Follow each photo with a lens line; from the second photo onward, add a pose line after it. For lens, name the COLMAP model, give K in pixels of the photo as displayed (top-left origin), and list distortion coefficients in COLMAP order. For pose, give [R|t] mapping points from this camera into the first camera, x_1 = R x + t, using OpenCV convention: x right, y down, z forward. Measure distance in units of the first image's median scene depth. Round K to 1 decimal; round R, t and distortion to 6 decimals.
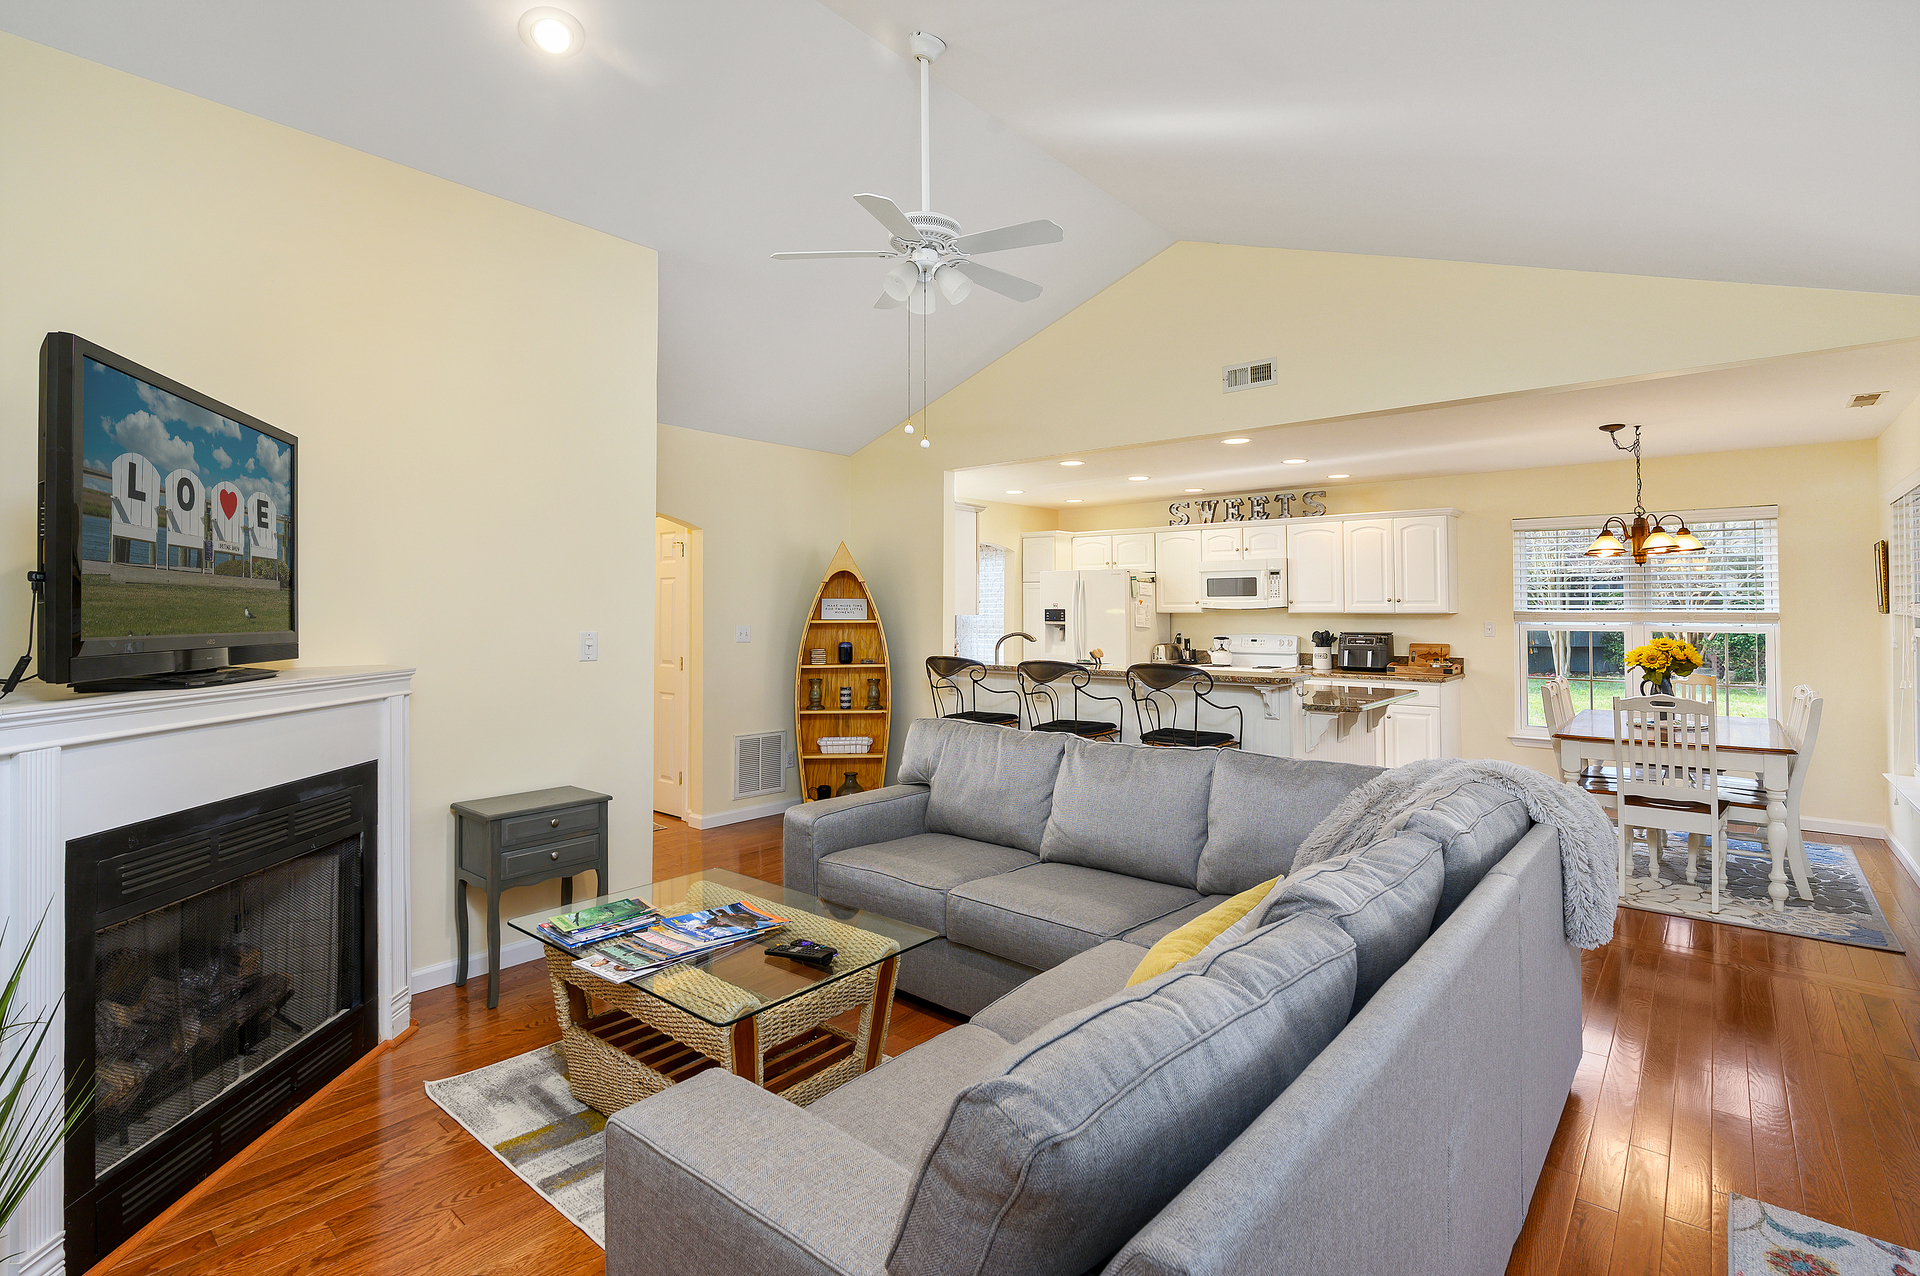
lens RADIAL K [[921.5, 0, 956.8], [0, 921.5, 603.3], [0, 0, 1]] dist [0.000444, -0.000177]
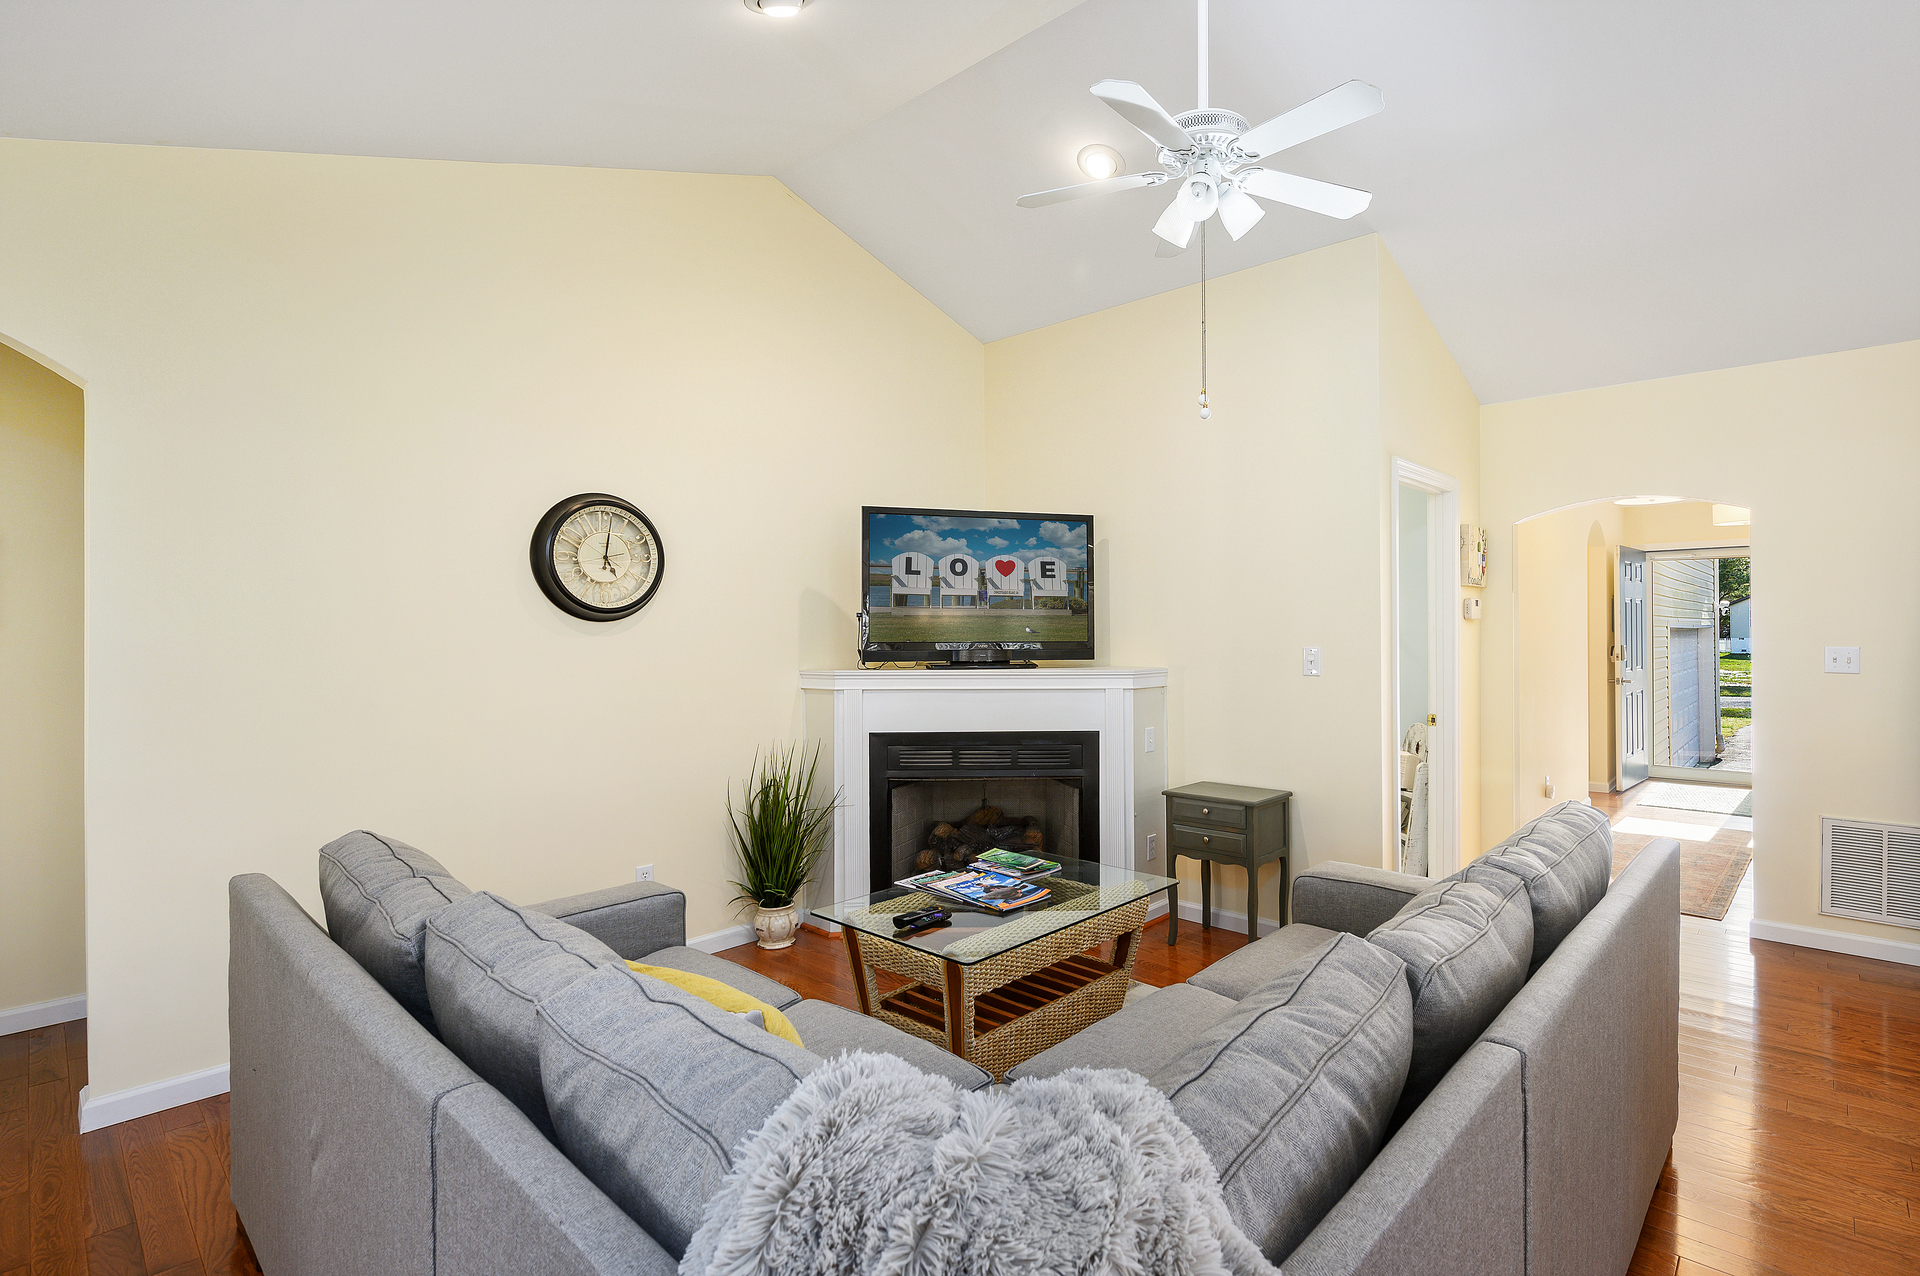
lens RADIAL K [[907.8, 0, 1084.6], [0, 907.8, 636.6], [0, 0, 1]] dist [0.000480, 0.000143]
pose [[0.017162, 0.005719, -0.999836, 0.986988], [0.013934, 0.999885, 0.005958, 0.015537], [0.999756, -0.014034, 0.017081, 1.182900]]
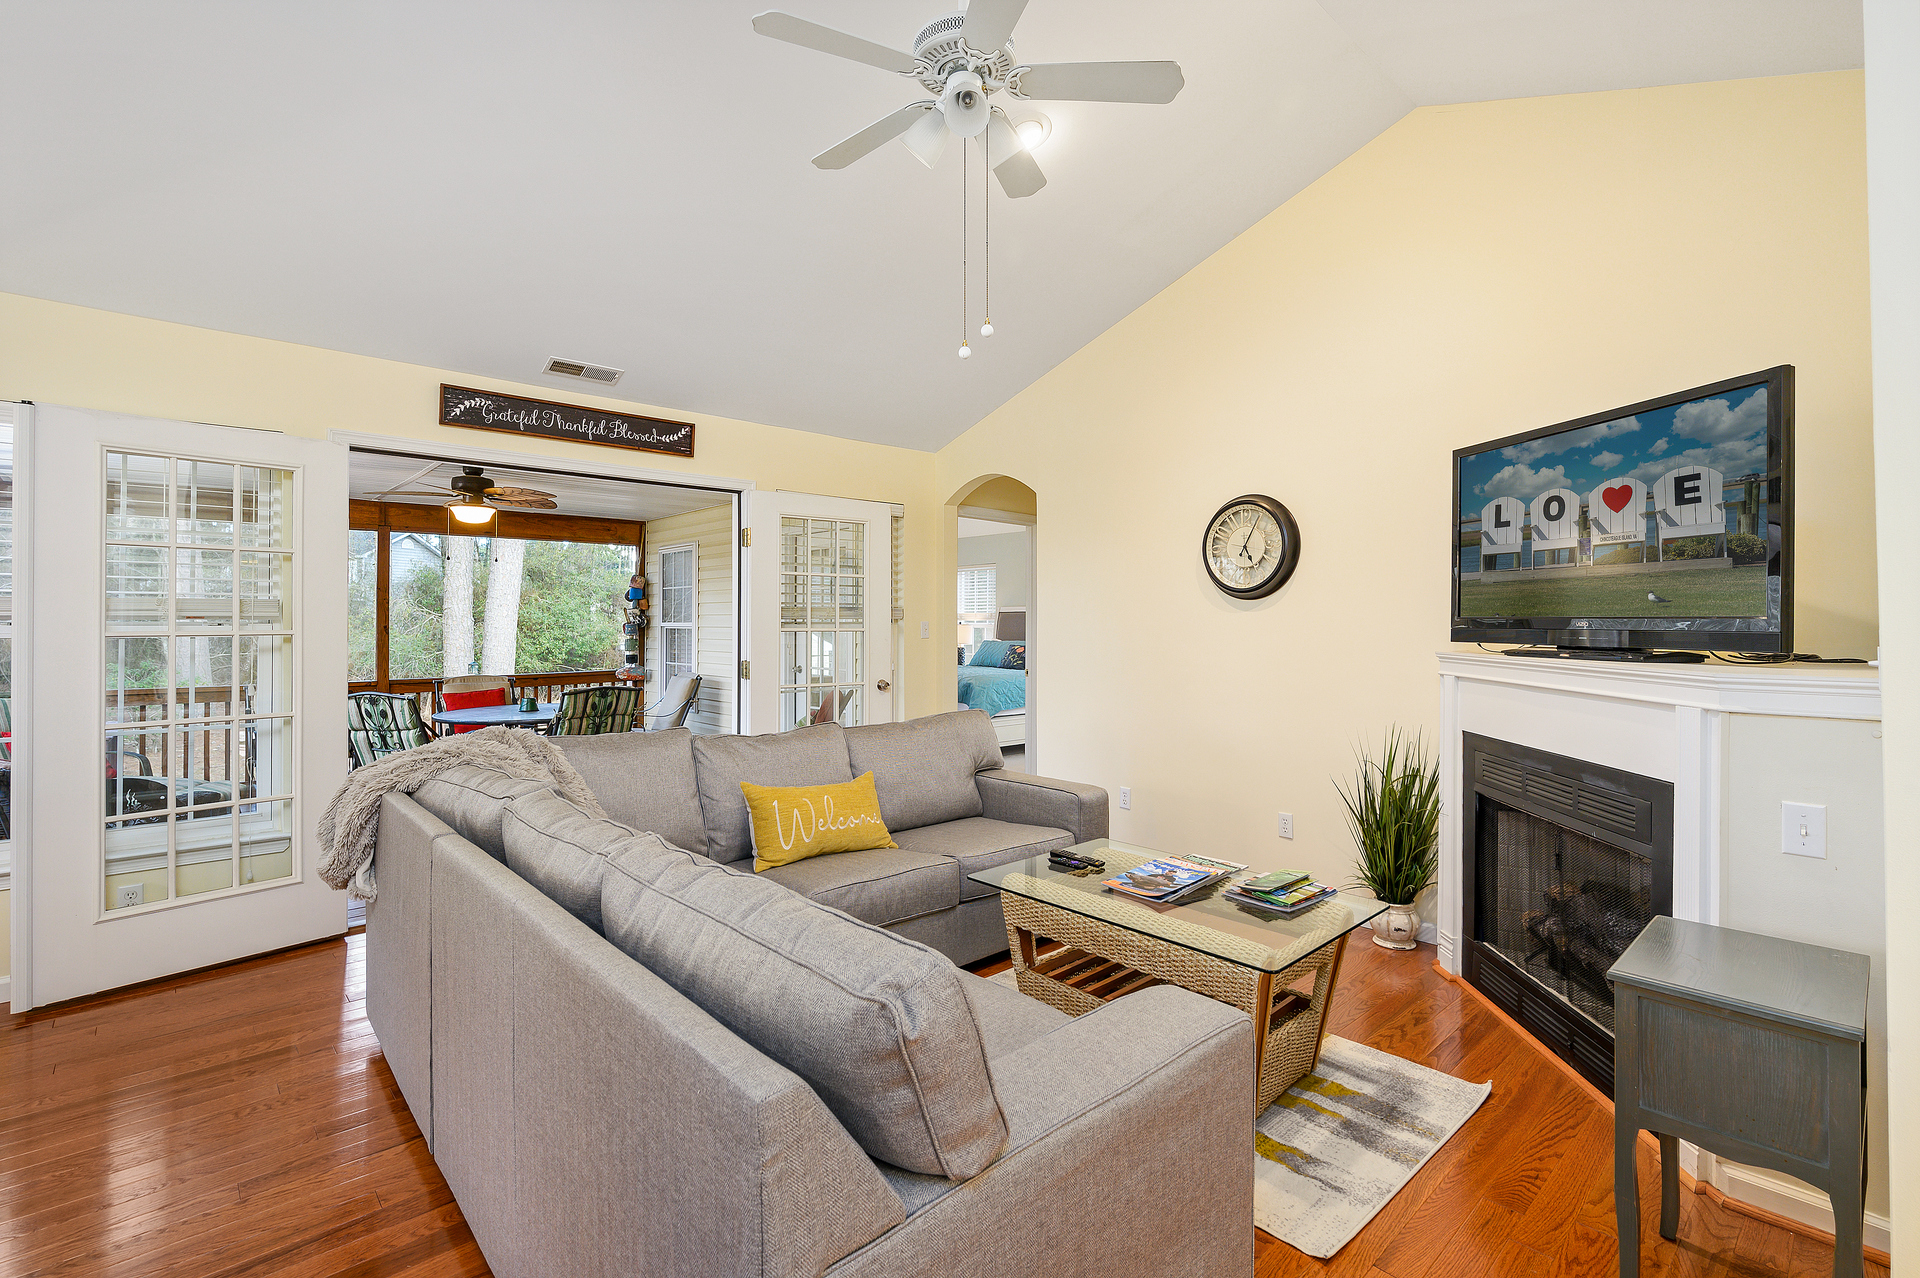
lens RADIAL K [[868.5, 0, 953.9], [0, 868.5, 620.8], [0, 0, 1]] dist [0.001534, 0.000312]
pose [[-0.992018, 0.002788, 0.126062, -0.151007], [0.001477, 0.999944, -0.010493, 0.049141], [-0.126085, -0.010223, -0.991967, 2.234584]]
